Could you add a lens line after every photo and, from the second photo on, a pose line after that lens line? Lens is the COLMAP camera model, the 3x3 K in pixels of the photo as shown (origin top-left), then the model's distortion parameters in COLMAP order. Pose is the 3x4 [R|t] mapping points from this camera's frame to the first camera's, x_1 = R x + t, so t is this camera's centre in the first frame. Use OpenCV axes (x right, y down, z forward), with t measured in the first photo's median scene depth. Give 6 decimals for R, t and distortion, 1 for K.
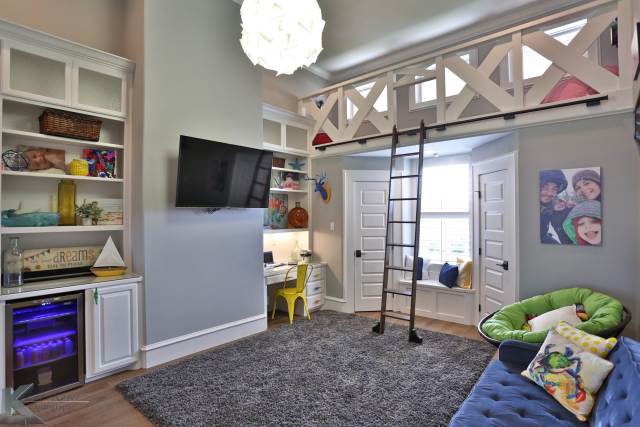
lens RADIAL K [[338.1, 0, 321.4], [0, 338.1, 210.1], [0, 0, 1]] dist [-0.076224, 0.036911]
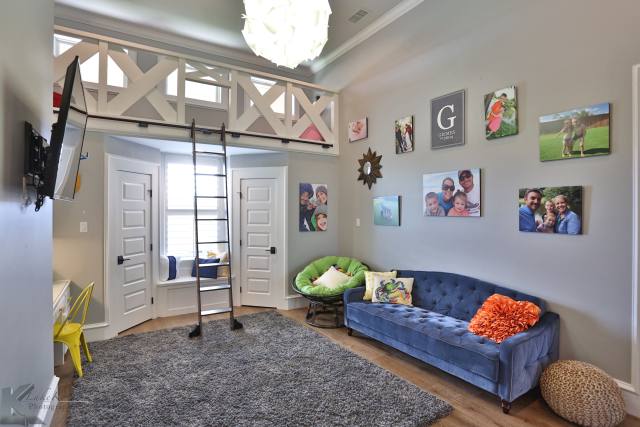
lens RADIAL K [[327.9, 0, 323.0], [0, 327.9, 211.7], [0, 0, 1]] dist [-0.075512, 0.033041]
pose [[0.279464, 0.006732, 0.960133, -0.655998], [-0.014695, 0.999888, -0.002733, 0.011711], [-0.960044, -0.013345, 0.279532, 0.436746]]
